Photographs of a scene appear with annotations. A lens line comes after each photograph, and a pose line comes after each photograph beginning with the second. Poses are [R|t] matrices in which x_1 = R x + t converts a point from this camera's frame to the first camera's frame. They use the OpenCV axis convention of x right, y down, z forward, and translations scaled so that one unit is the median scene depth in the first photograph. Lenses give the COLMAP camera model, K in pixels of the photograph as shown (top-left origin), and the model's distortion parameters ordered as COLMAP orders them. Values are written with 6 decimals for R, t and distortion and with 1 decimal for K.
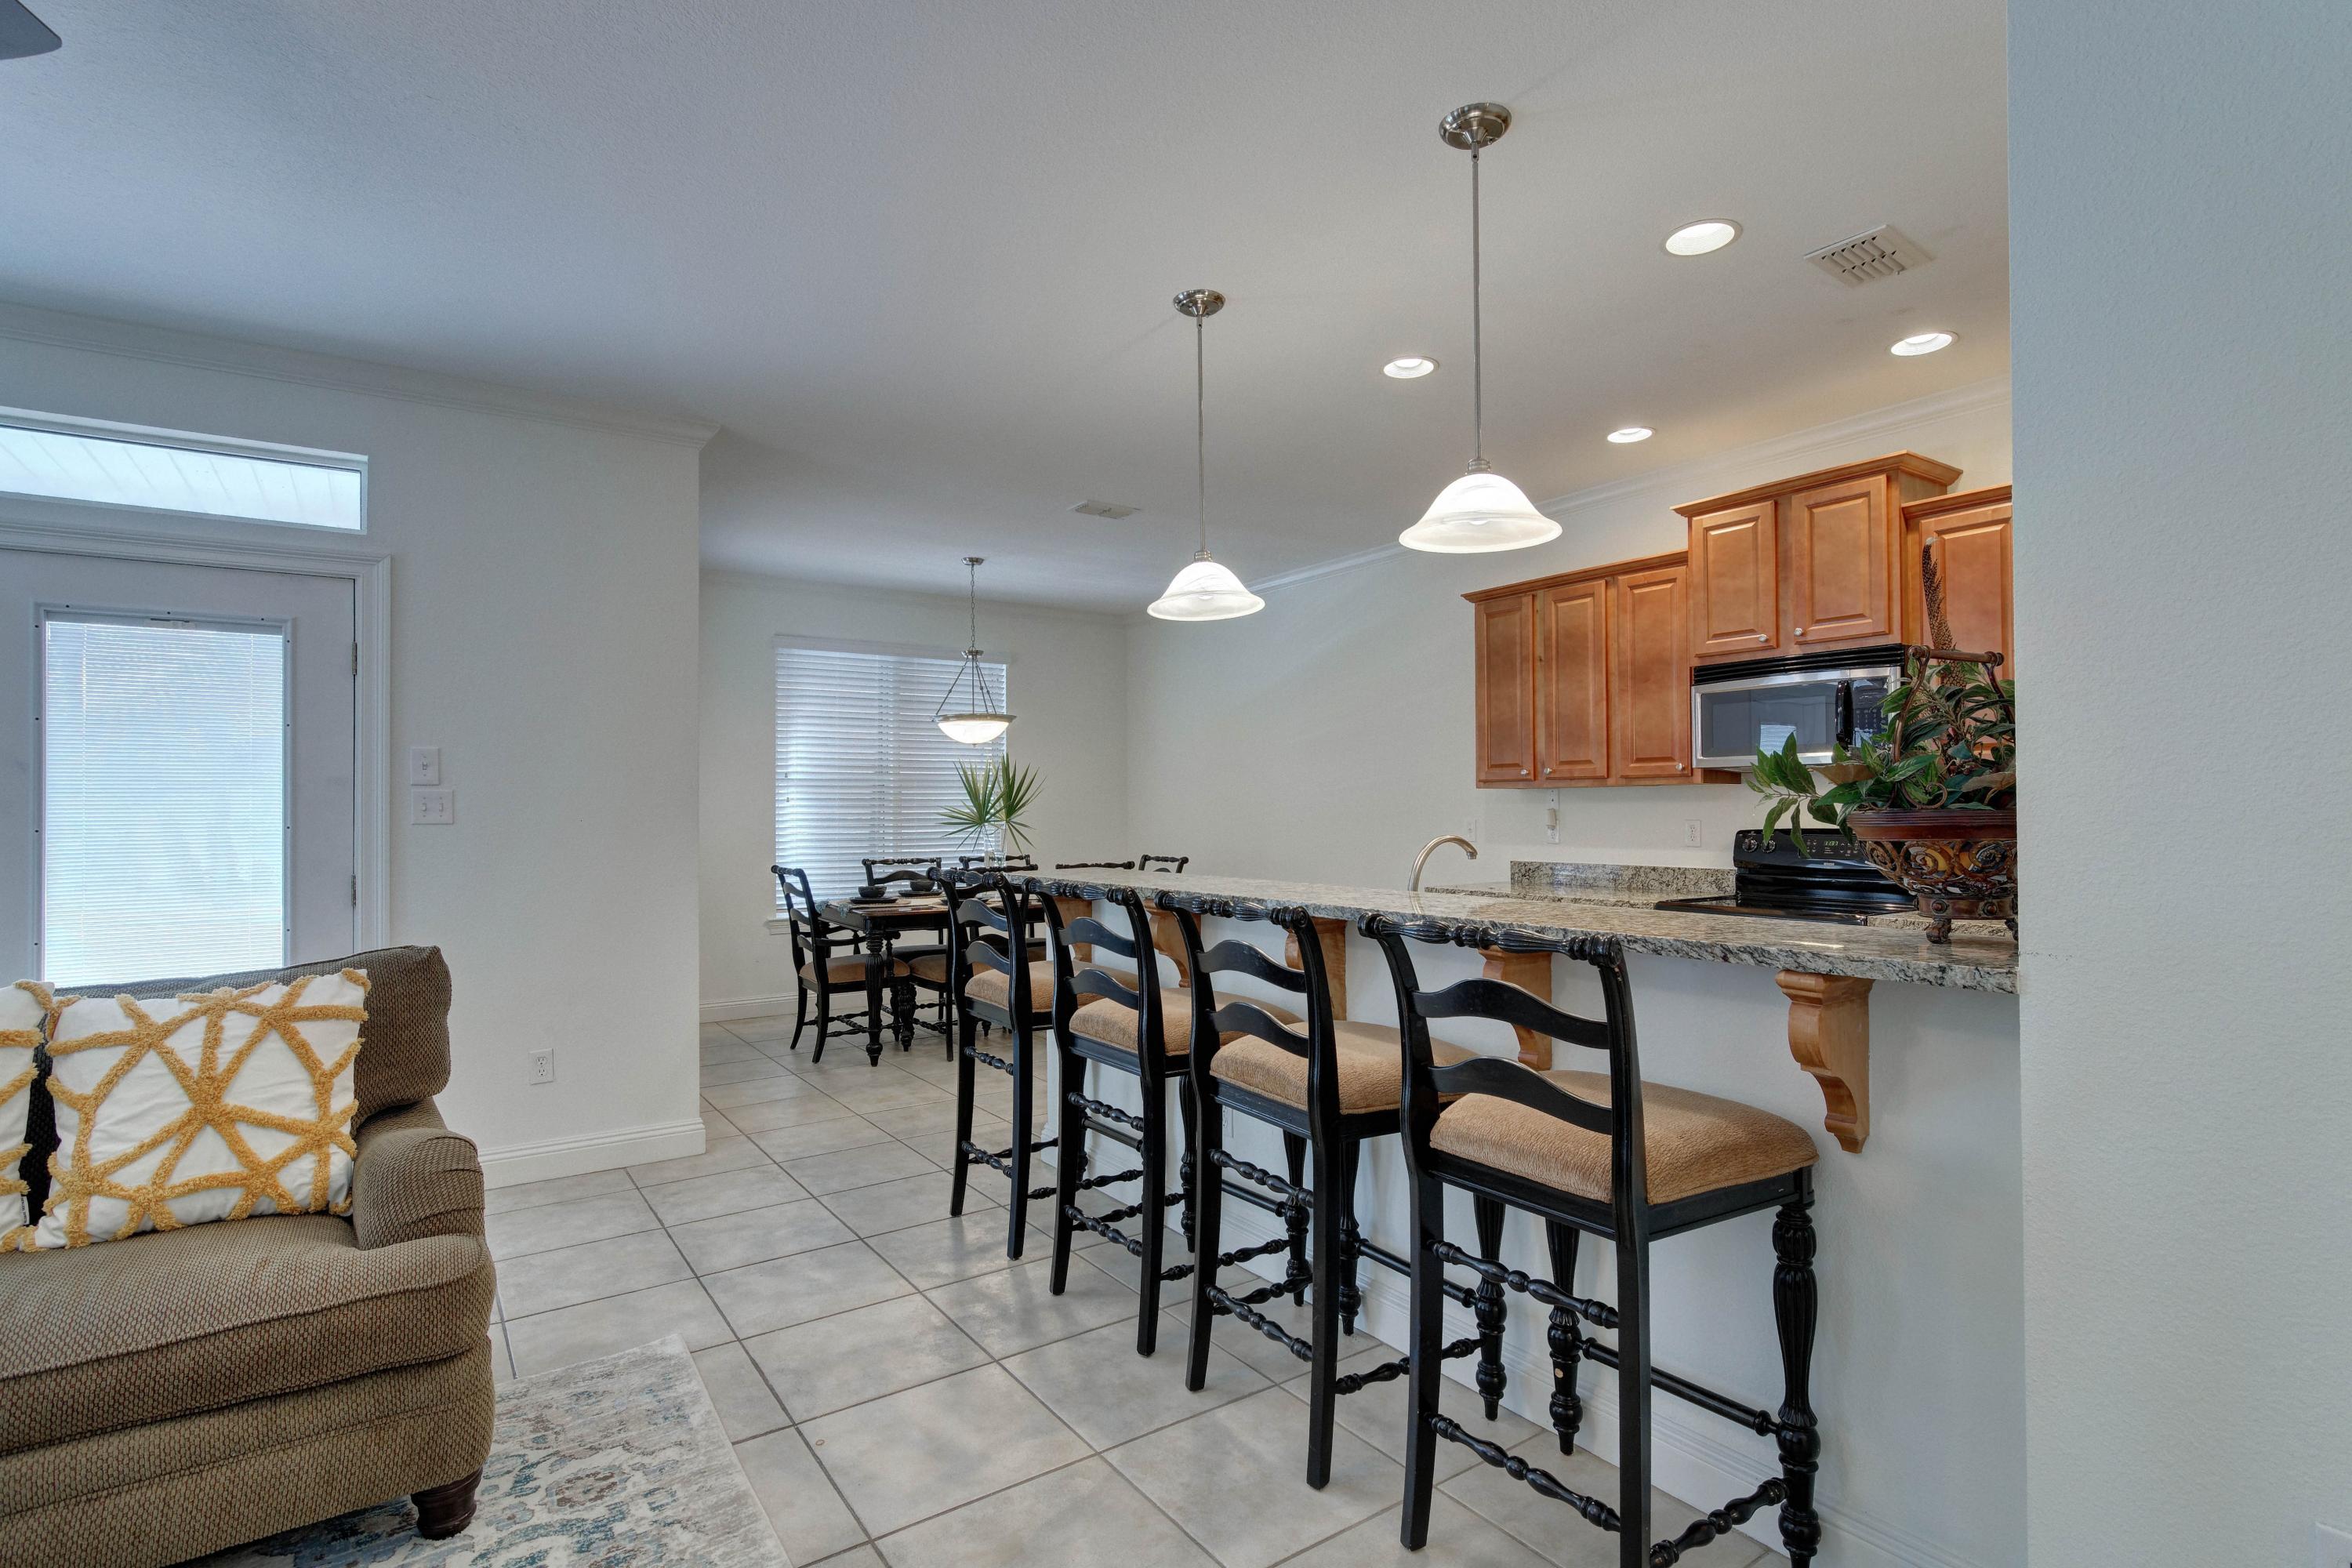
lens RADIAL K [[1151.1, 0, 1176.0], [0, 1151.1, 784.0], [0, 0, 1]] dist [0.001838, 0.000148]
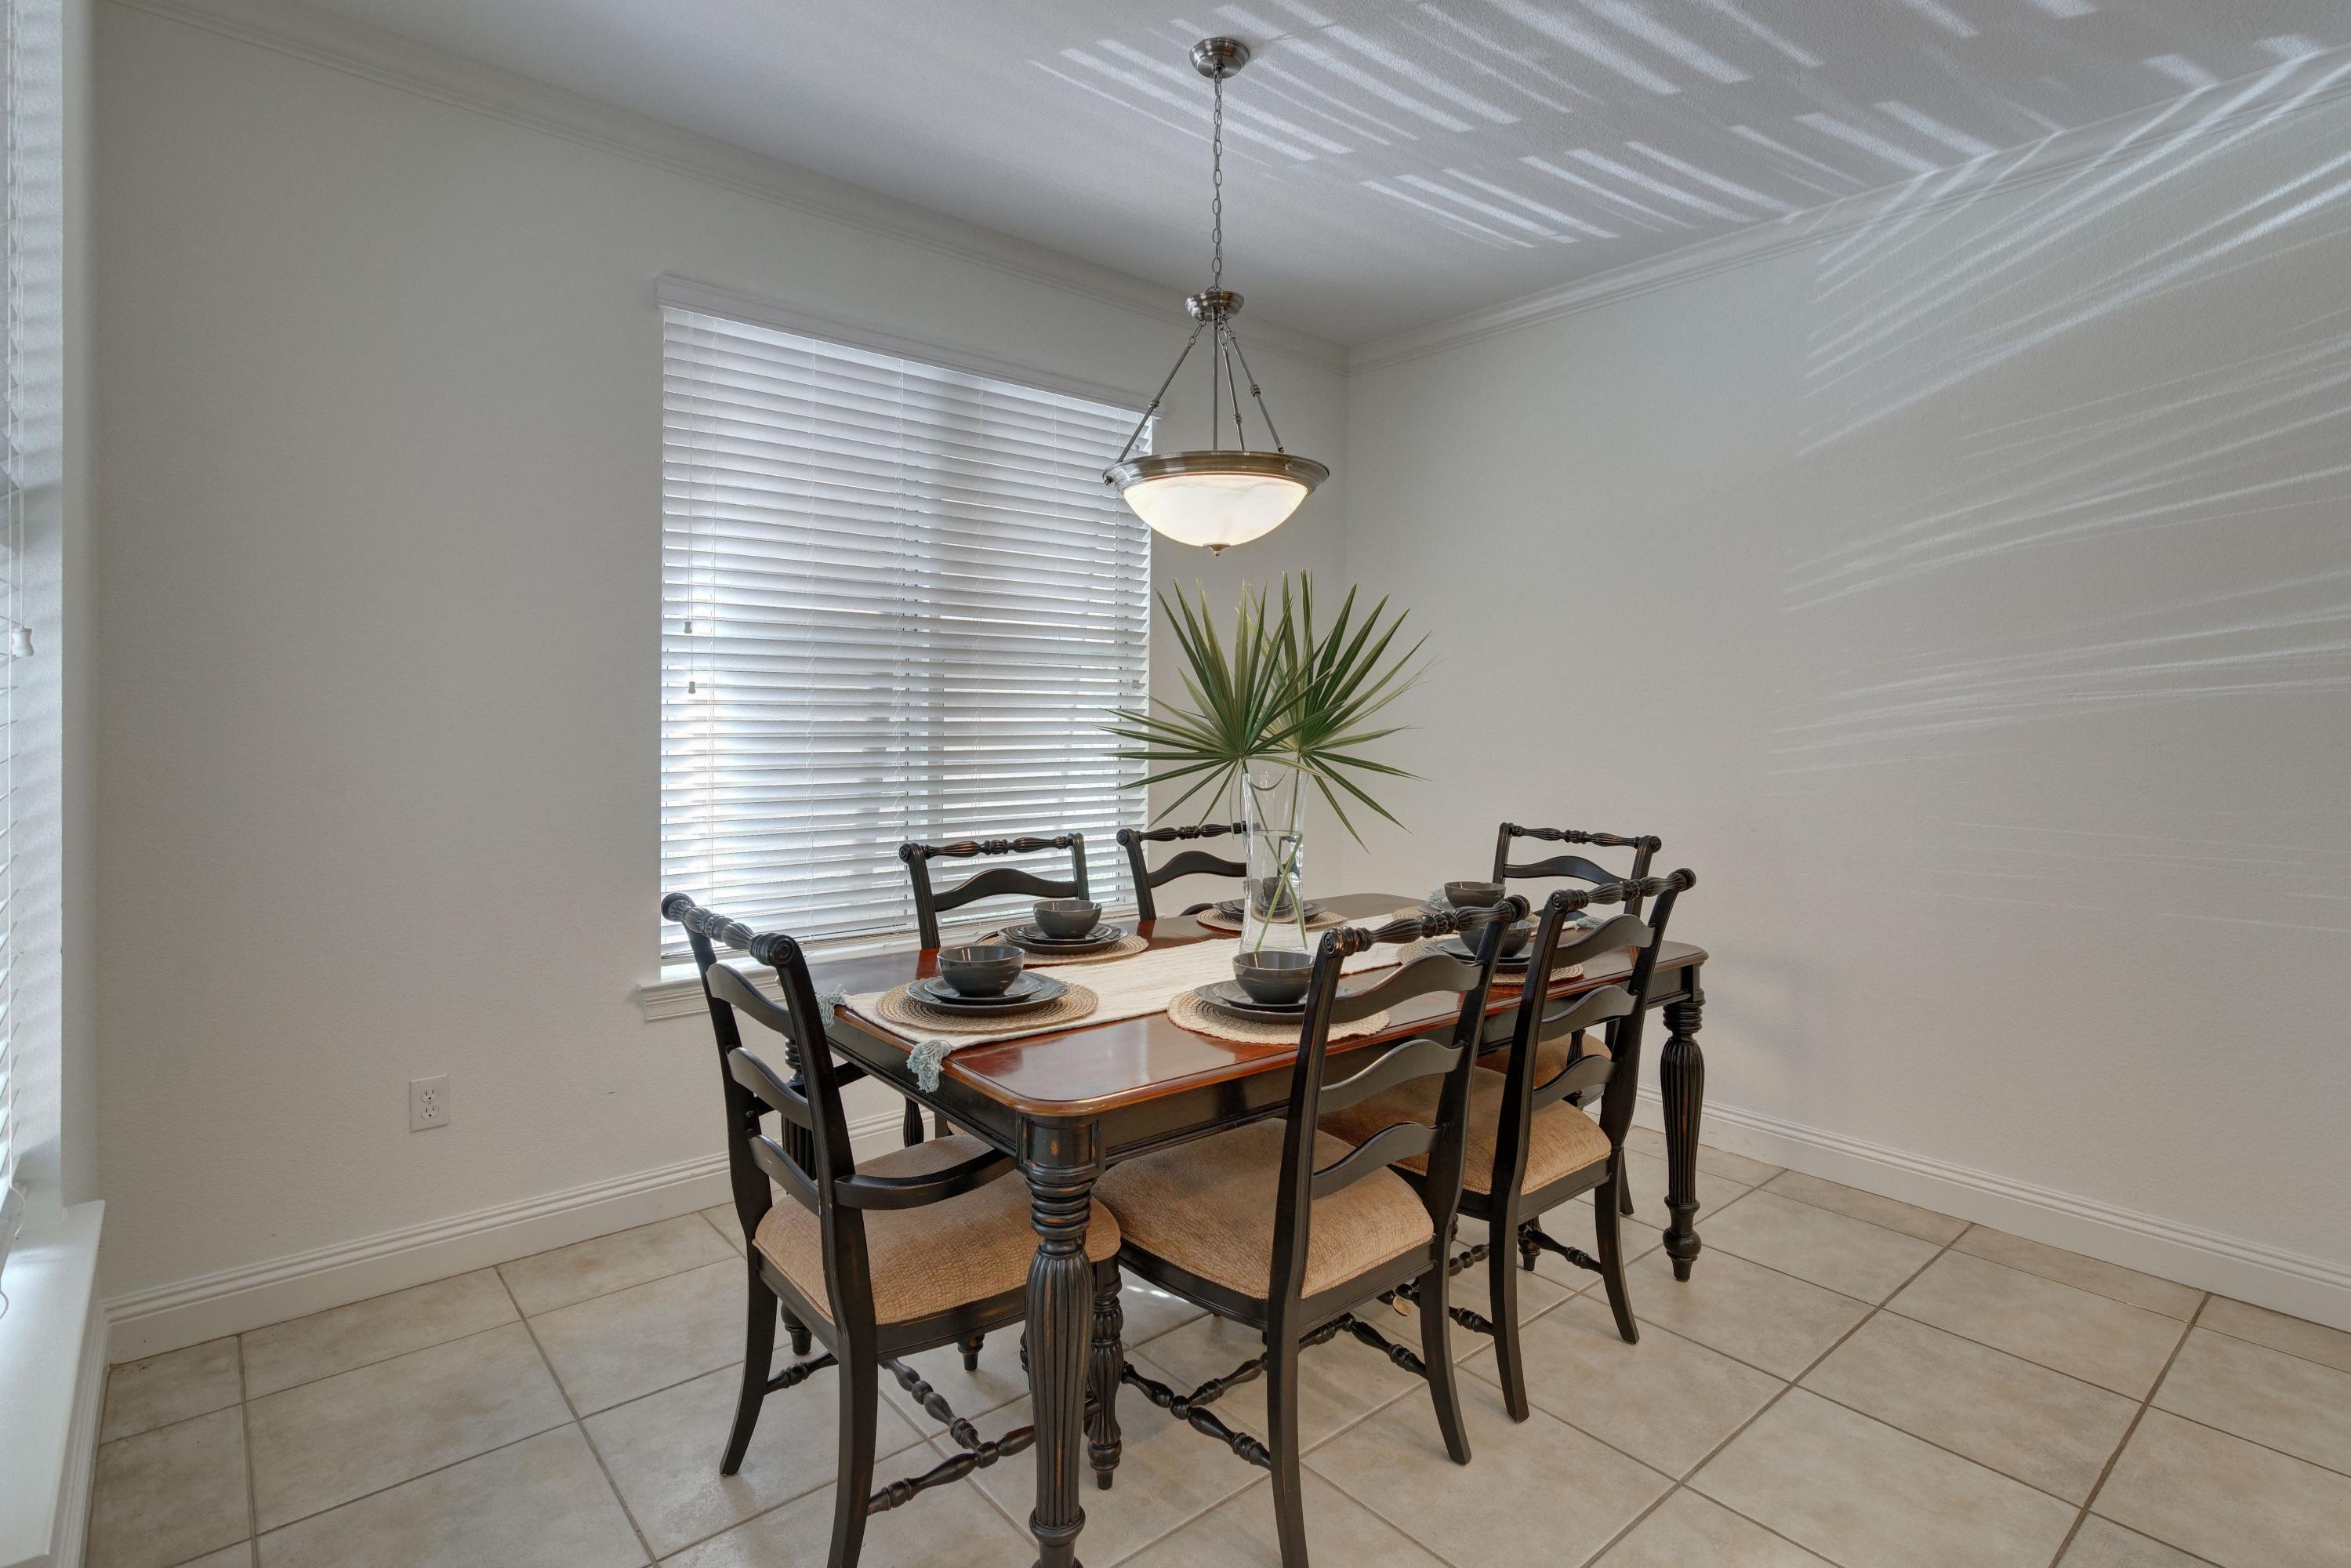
lens RADIAL K [[1134.0, 0, 1171.2], [0, 1134.0, 725.4], [0, 0, 1]] dist [-0.001765, -0.000225]
pose [[0.993860, 0.014293, 0.109721, -0.392935], [-0.017317, 0.999495, 0.026654, 0.025748], [-0.109285, -0.028390, 0.993605, 1.079069]]
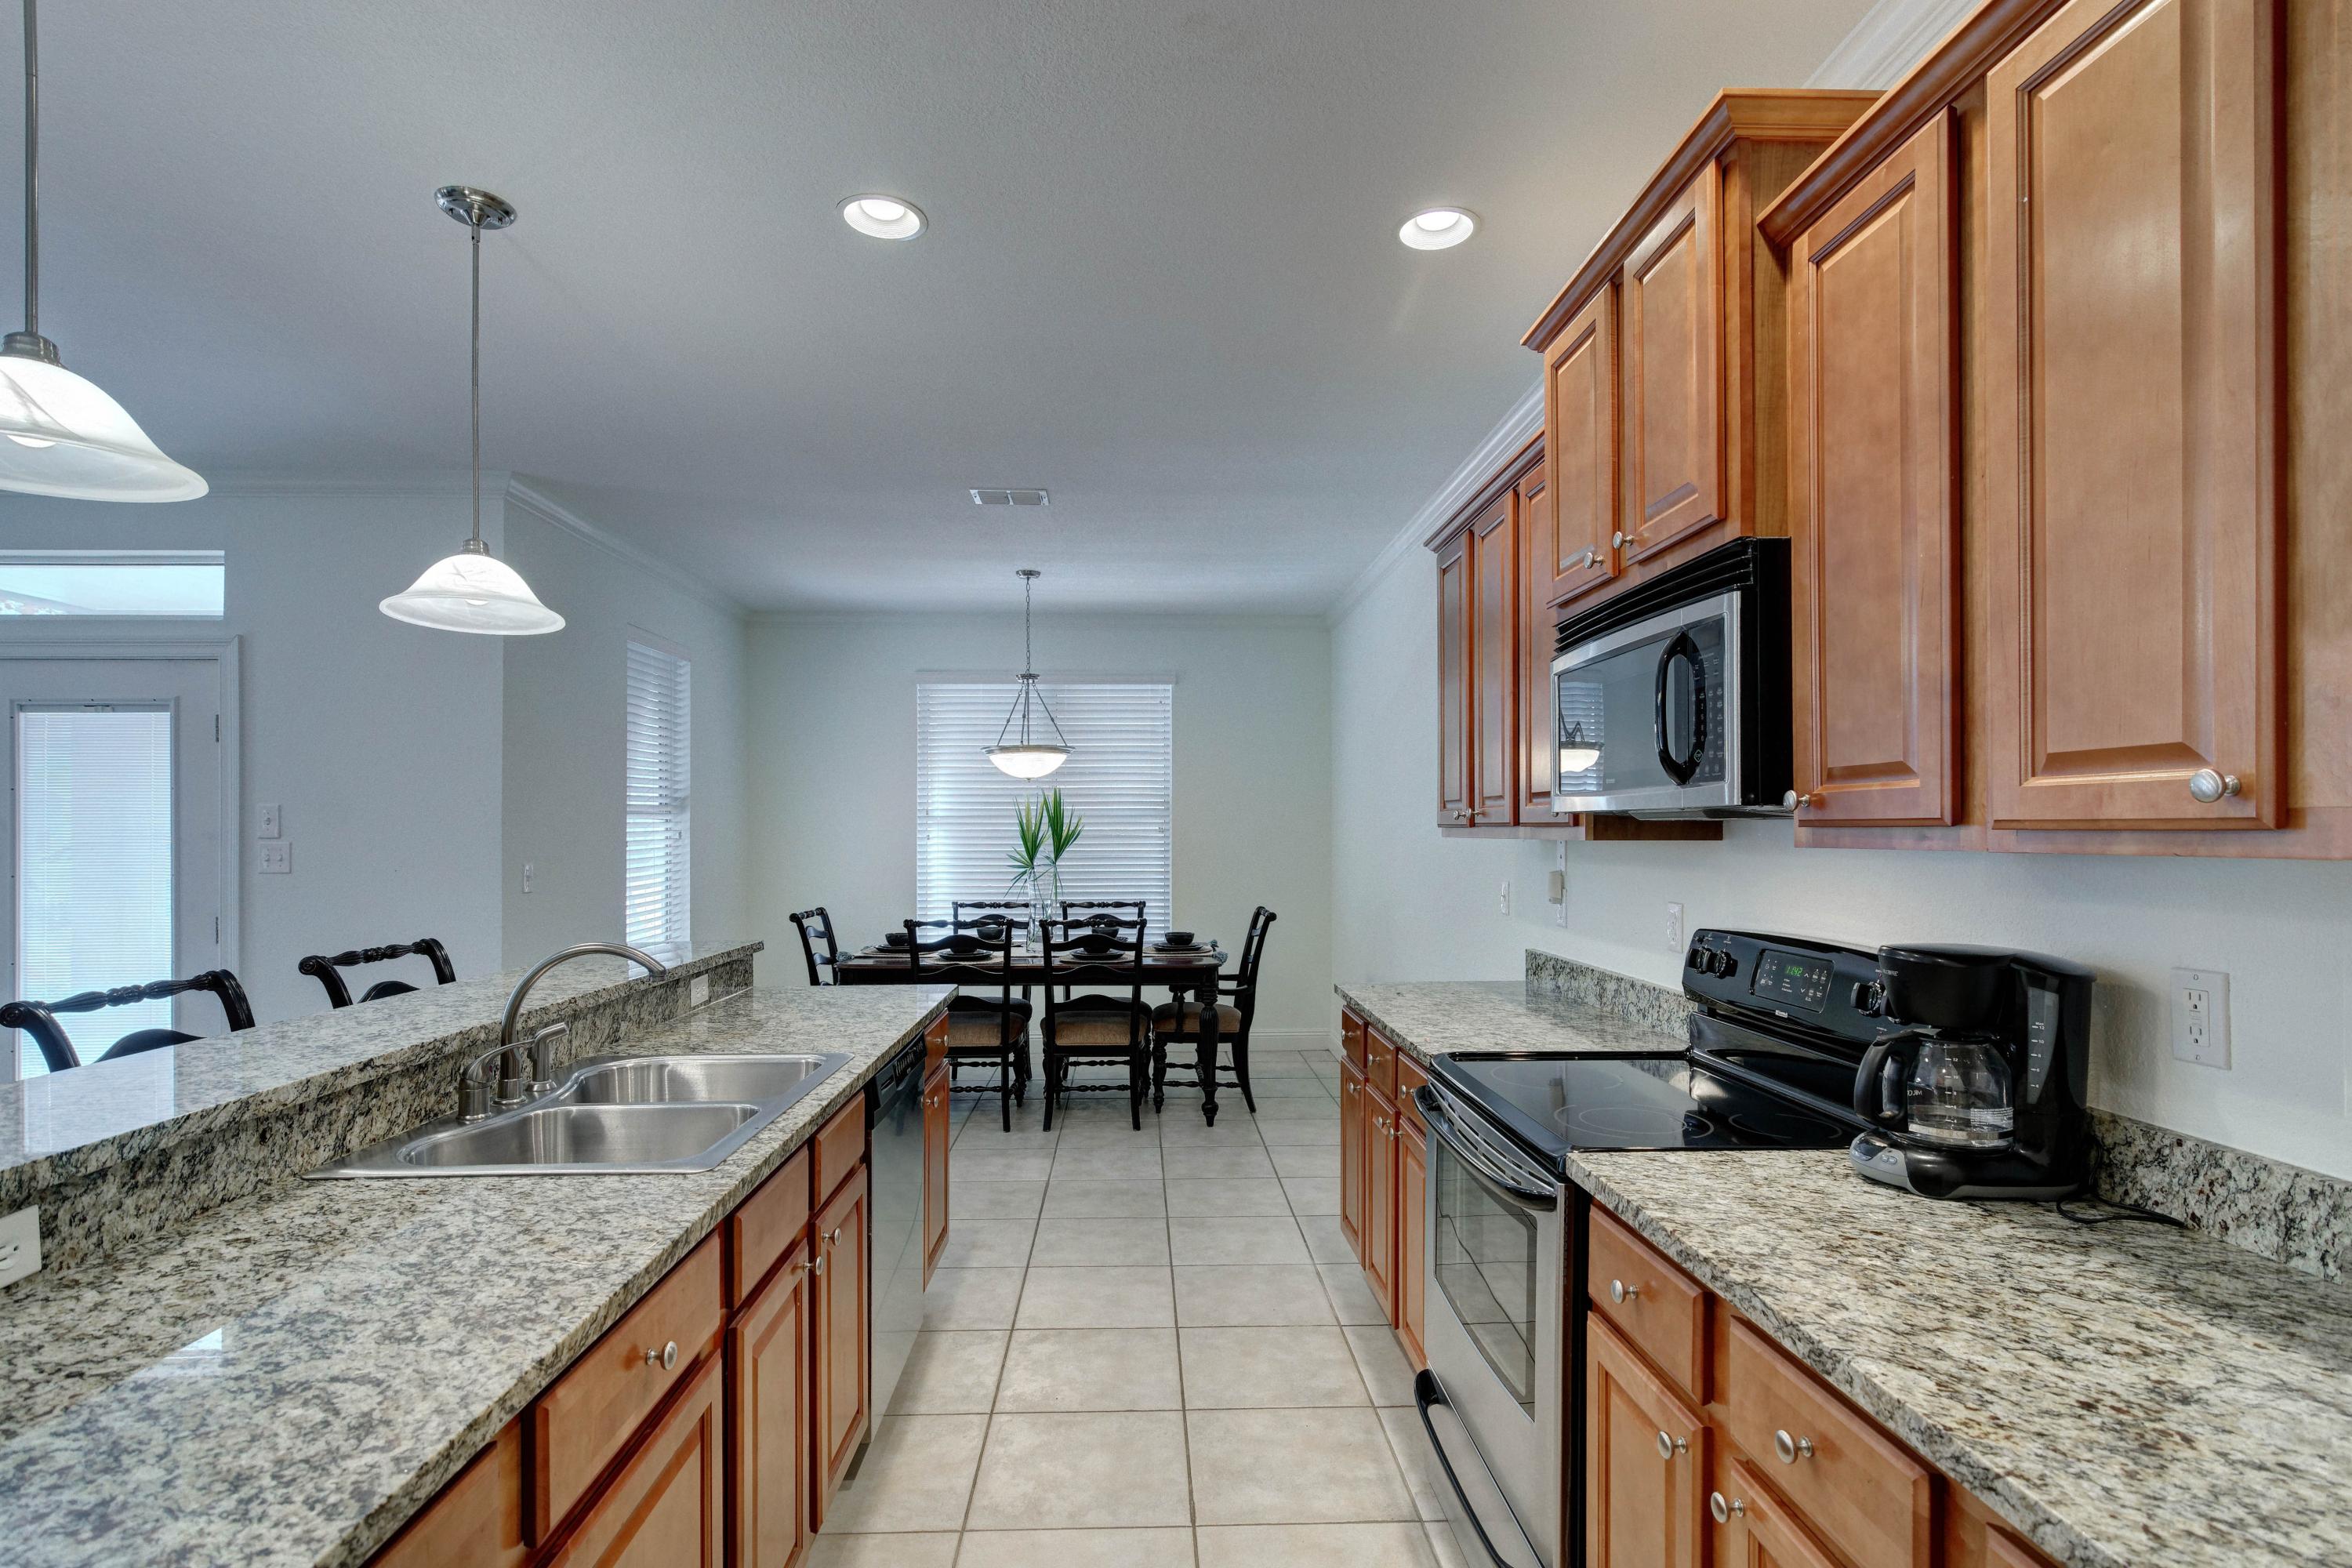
lens RADIAL K [[1154.8, 0, 1167.8], [0, 1154.8, 826.3], [0, 0, 1]] dist [0.000091, -0.000186]
pose [[0.842005, 0.002721, -0.539462, 0.680538], [0.009071, 0.999774, 0.019201, -0.023814], [0.539393, -0.021061, 0.841791, 0.512432]]
